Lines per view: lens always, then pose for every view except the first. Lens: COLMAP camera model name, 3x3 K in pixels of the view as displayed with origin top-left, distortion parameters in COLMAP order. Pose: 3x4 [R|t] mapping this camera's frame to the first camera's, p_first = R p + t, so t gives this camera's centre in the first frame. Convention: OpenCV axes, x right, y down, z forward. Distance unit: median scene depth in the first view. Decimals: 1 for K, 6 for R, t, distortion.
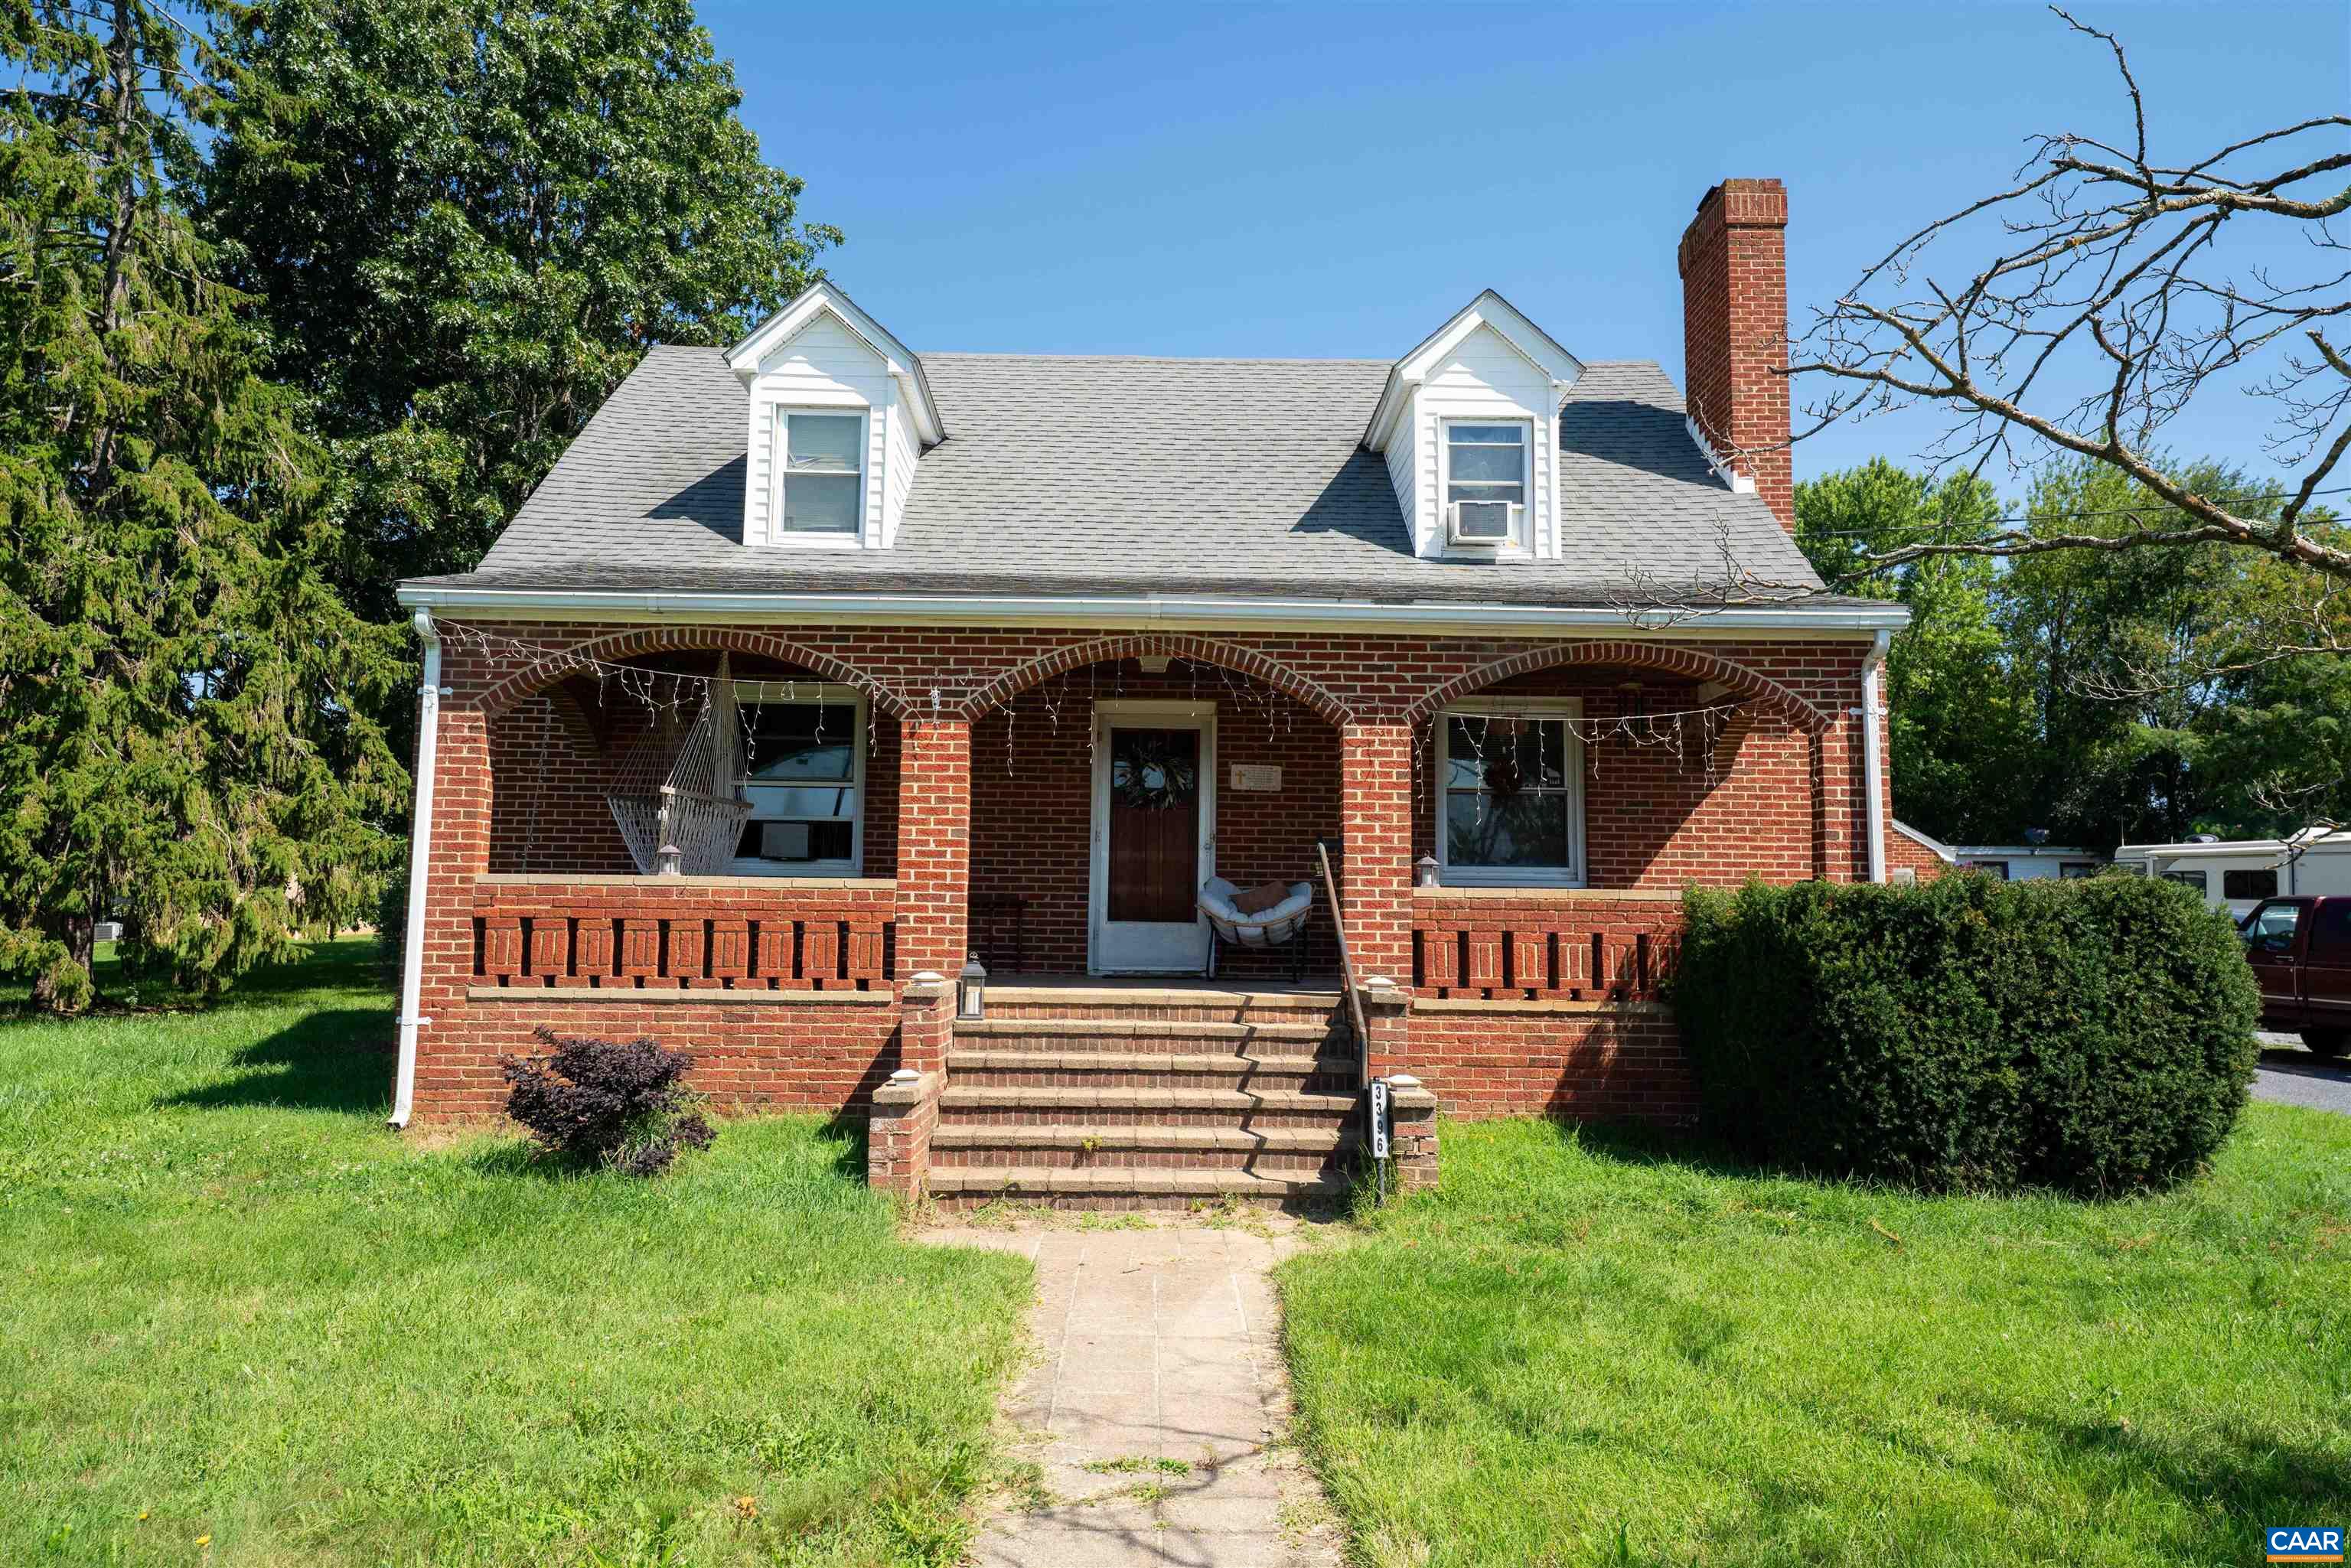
lens RADIAL K [[1394.1, 0, 1180.9], [0, 1394.1, 782.5], [0, 0, 1]] dist [0.016076, 0.001911]
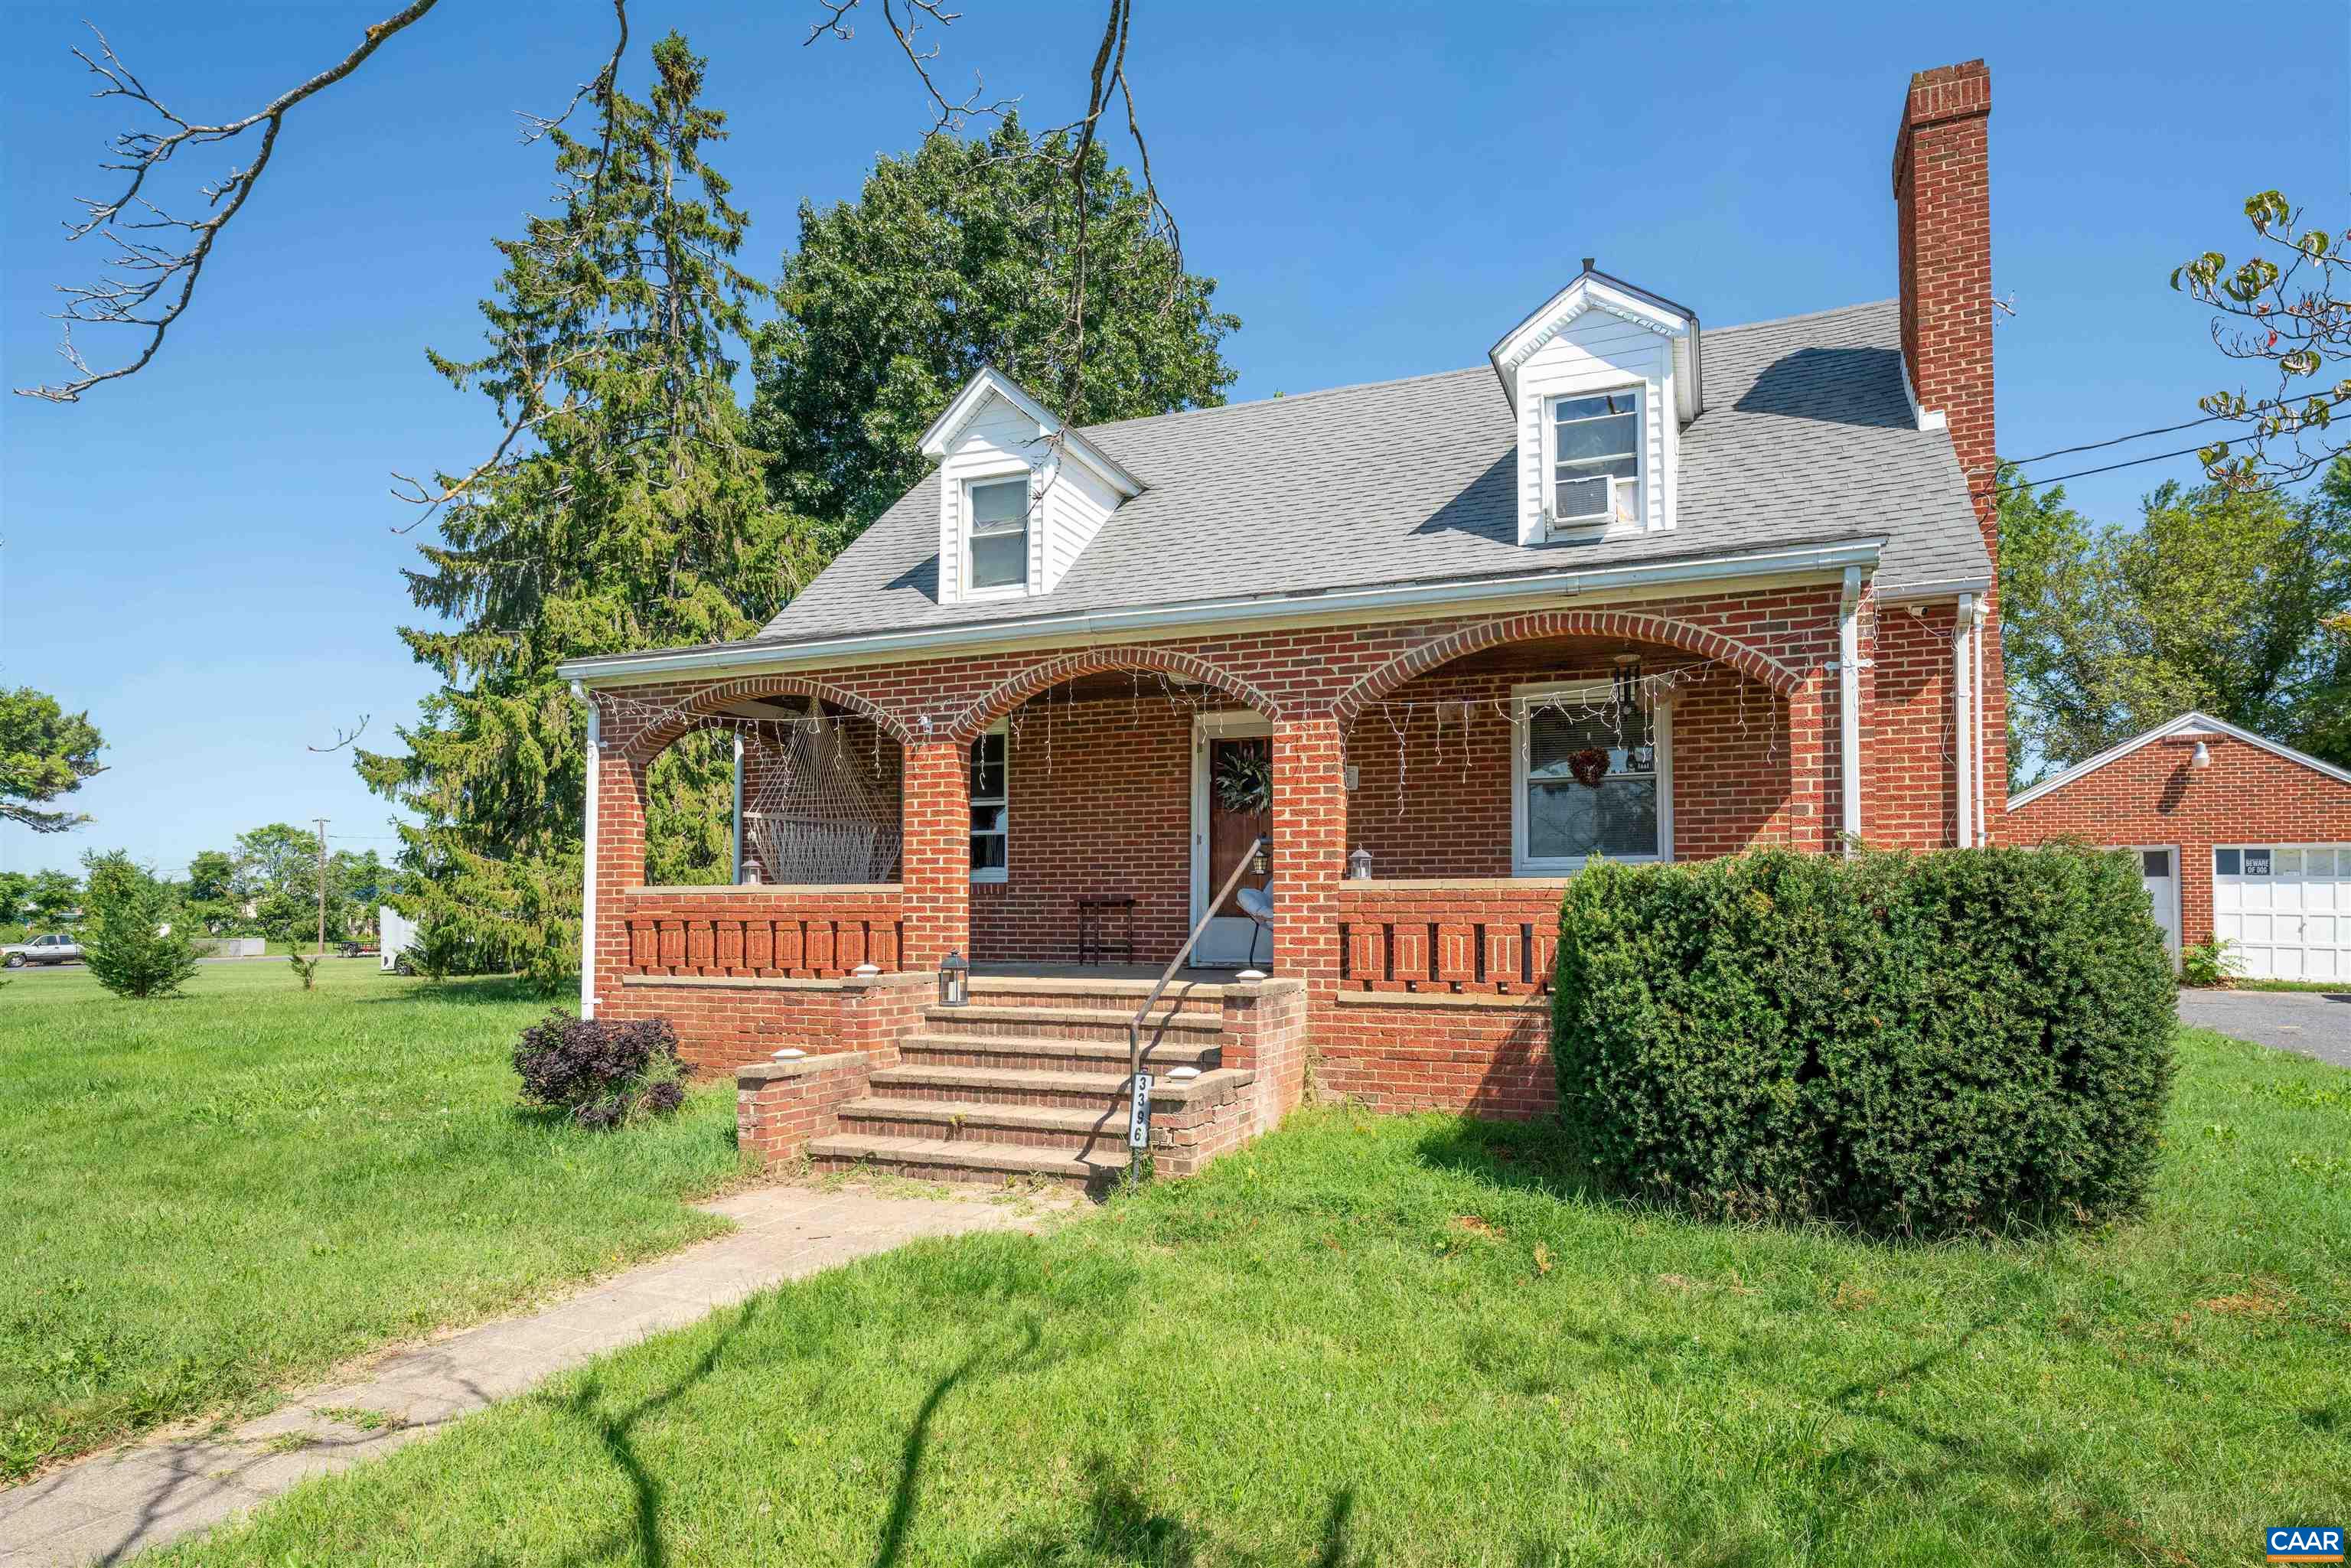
lens RADIAL K [[1218.8, 0, 1219.1], [0, 1218.8, 871.1], [0, 0, 1]] dist [-0.003784, 0.001435]
pose [[0.935050, -0.026187, -0.353546, 0.391155], [0.047960, 0.997444, 0.052963, 0.017922], [0.351256, -0.066479, 0.933916, 0.154142]]
